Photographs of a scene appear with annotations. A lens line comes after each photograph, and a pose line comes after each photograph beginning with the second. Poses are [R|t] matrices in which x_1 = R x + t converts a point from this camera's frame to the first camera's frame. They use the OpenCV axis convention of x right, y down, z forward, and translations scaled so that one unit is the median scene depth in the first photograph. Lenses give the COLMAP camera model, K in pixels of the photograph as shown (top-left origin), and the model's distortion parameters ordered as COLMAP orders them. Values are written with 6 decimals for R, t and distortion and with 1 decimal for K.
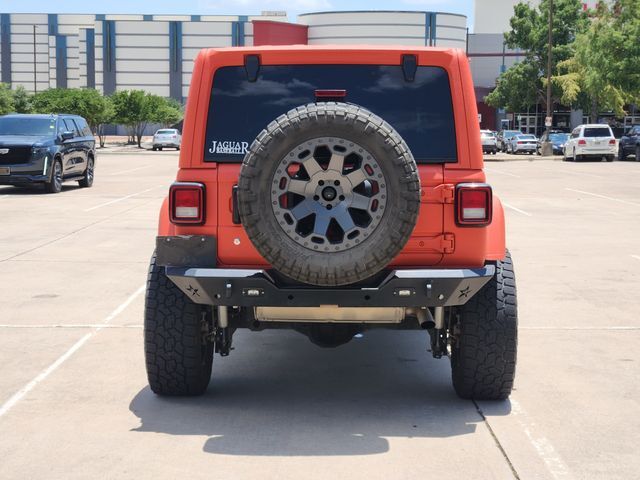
lens RADIAL K [[1230.6, 0, 321.5], [0, 1230.6, 218.6], [0, 0, 1]] dist [-0.658855, 6.668188]
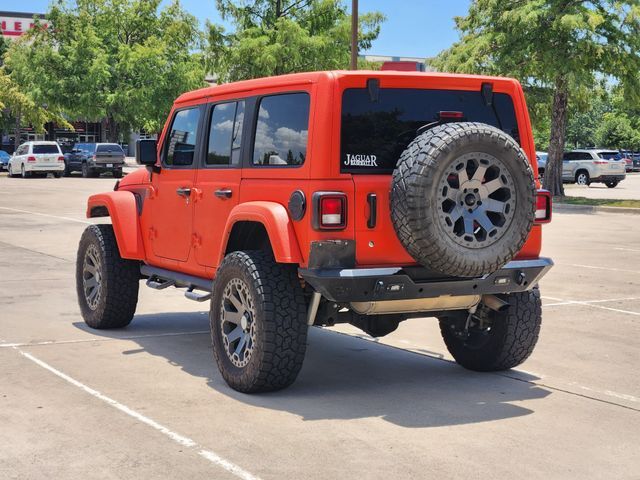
lens RADIAL K [[1230.6, 0, 321.5], [0, 1230.6, 218.6], [0, 0, 1]] dist [-0.658855, 6.668188]
pose [[0.874164, -0.022961, 0.485087, -0.667399], [0.029718, 0.999539, -0.006242, 0.001086], [-0.484720, 0.019872, 0.874444, 0.038069]]
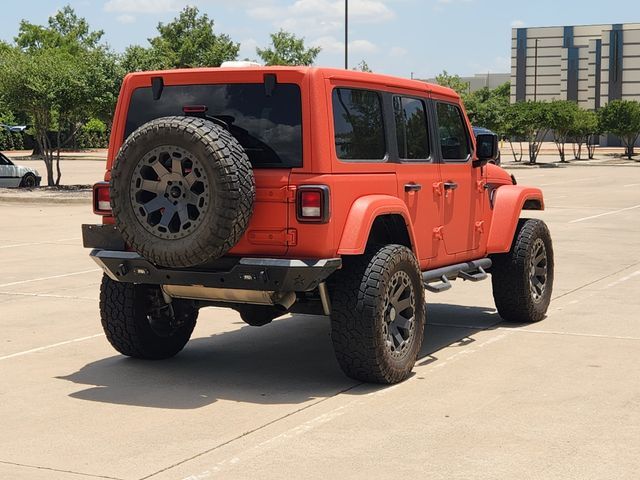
lens RADIAL K [[1208.6, 0, 297.1], [0, 1208.6, 238.8], [0, 0, 1]] dist [0.040989, -0.025259]
pose [[0.898037, 0.032403, -0.438725, 0.620197], [-0.029357, 0.999475, 0.013727, 0.006024], [0.438939, 0.000552, 0.898517, -0.024787]]
